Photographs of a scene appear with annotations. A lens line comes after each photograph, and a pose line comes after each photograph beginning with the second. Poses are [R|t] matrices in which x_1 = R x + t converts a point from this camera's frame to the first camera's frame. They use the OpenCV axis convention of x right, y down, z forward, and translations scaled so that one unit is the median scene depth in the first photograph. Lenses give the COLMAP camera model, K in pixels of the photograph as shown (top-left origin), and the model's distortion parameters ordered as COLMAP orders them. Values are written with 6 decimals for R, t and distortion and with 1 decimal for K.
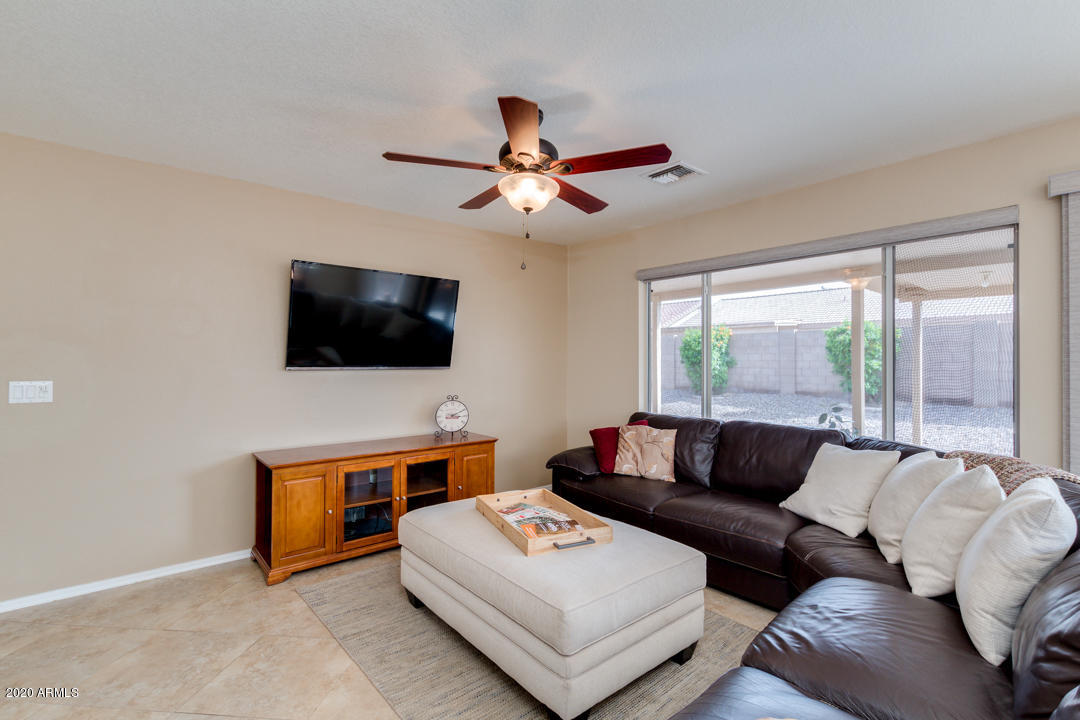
lens RADIAL K [[491.6, 0, 540.0], [0, 491.6, 360.0], [0, 0, 1]] dist [-0.004667, -0.000411]
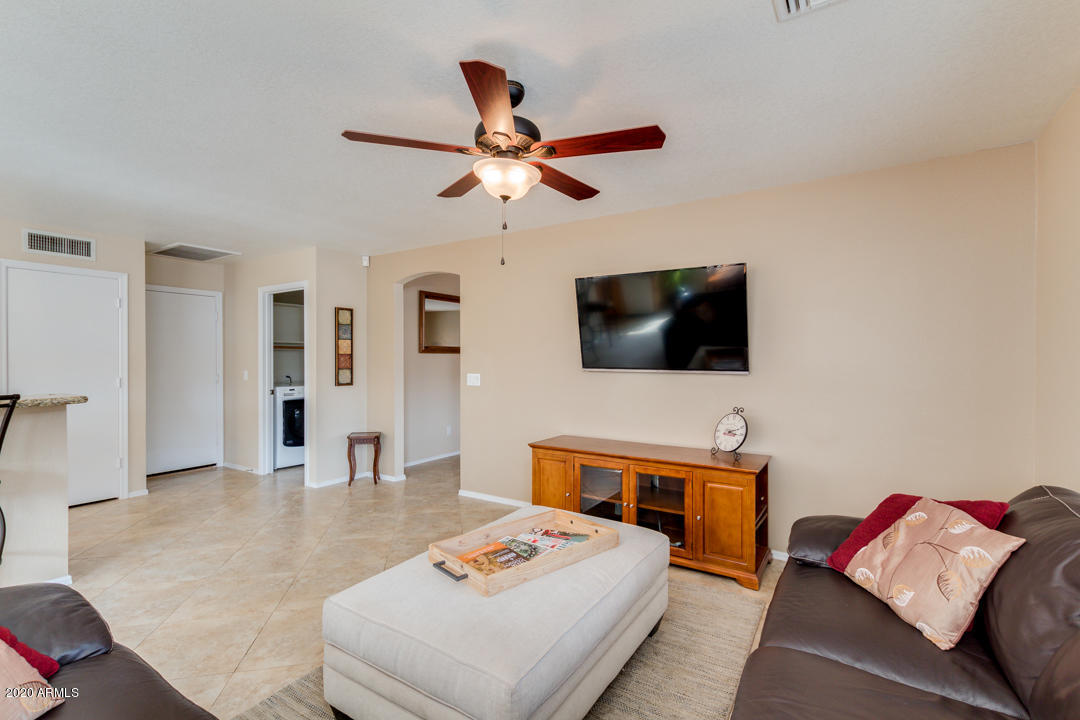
lens RADIAL K [[488.5, 0, 536.9], [0, 488.5, 363.2], [0, 0, 1]] dist [0.000958, -0.000776]
pose [[0.307538, 0.011387, -0.951468, 0.628160], [-0.001117, 0.999932, 0.011606, -0.013235], [0.951535, -0.002506, 0.307530, 0.564397]]
